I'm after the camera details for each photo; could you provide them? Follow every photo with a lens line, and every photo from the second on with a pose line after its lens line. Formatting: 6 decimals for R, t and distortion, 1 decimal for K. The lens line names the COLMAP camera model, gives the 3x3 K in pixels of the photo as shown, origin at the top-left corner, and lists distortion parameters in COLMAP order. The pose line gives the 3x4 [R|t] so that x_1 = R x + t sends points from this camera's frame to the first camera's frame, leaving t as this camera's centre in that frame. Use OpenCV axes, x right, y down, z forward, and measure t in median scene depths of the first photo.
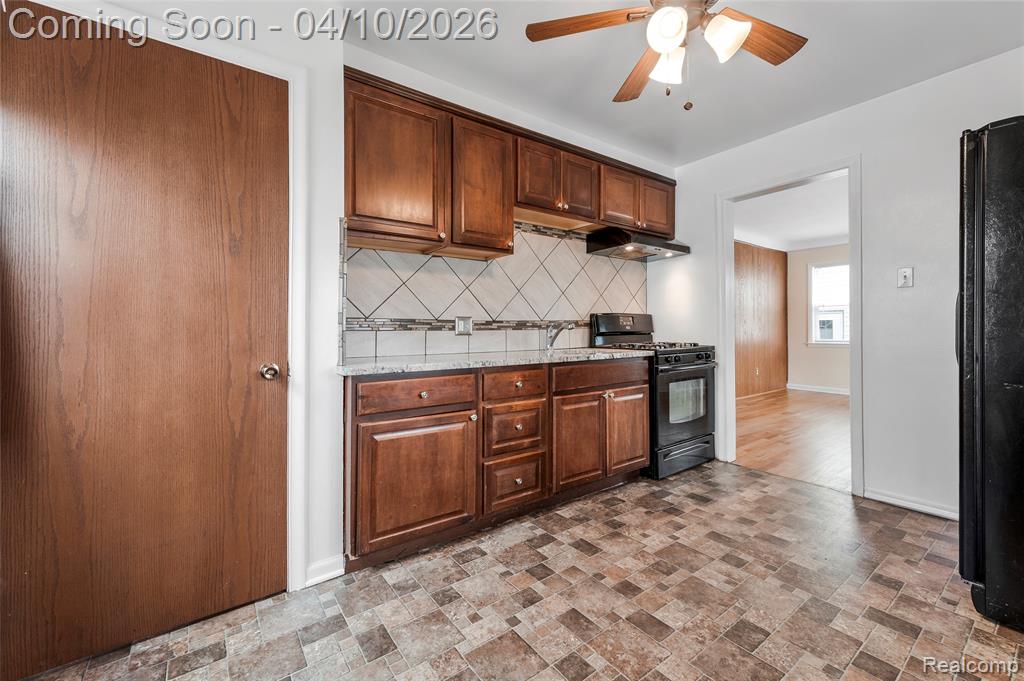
lens RADIAL K [[407.0, 0, 508.0], [0, 407.0, 332.7], [0, 0, 1]] dist [0.003354, 0.001233]
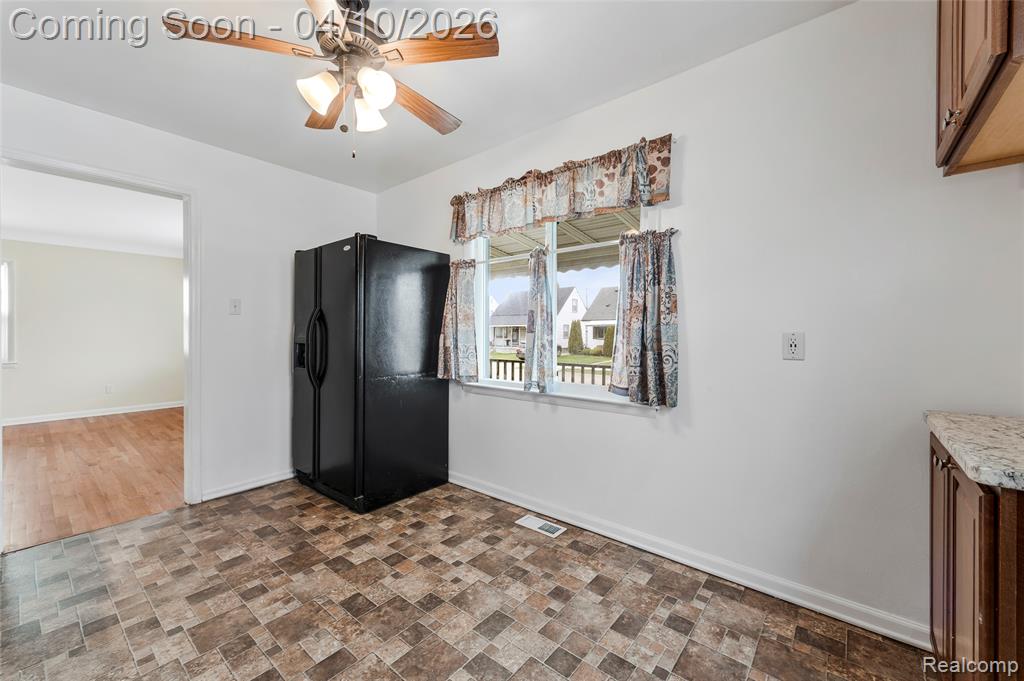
lens RADIAL K [[407.0, 0, 519.2], [0, 407.0, 336.2], [0, 0, 1]] dist [0.003354, 0.001233]
pose [[-0.250910, 0.004909, 0.967998, -0.845267], [0.010974, 0.999937, -0.002227, -0.028678], [-0.967948, 0.010065, -0.250948, 0.704885]]
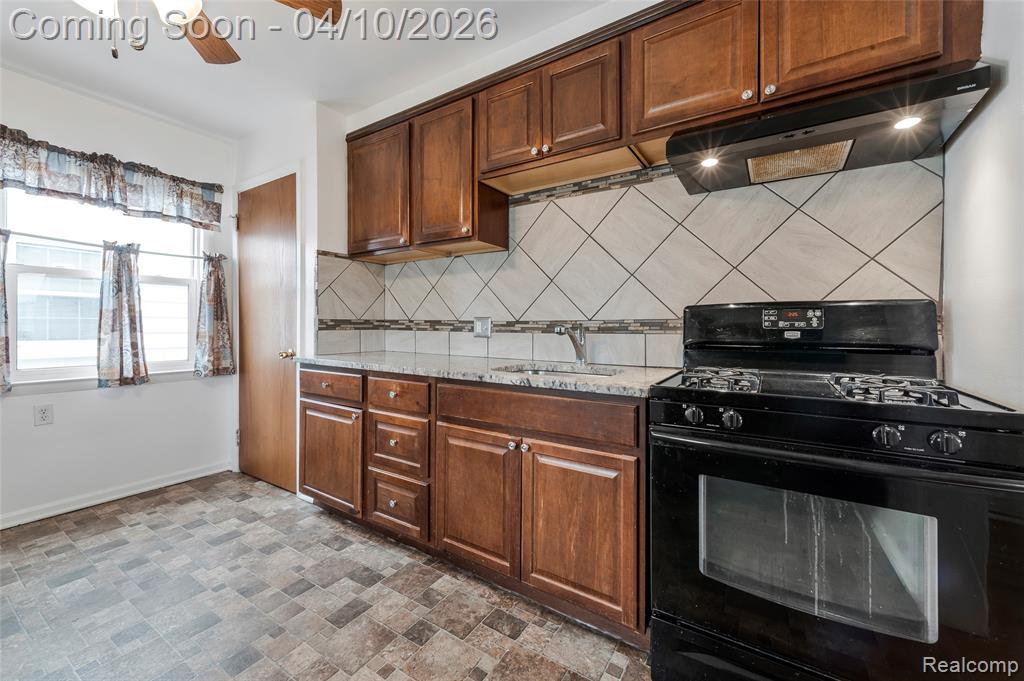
lens RADIAL K [[407.0, 0, 526.1], [0, 407.0, 325.9], [0, 0, 1]] dist [0.003354, 0.001233]
pose [[0.379350, 0.009650, -0.925203, 0.866952], [-0.014383, 0.999886, 0.004532, -0.028254], [0.925141, 0.011588, 0.379446, 0.840988]]
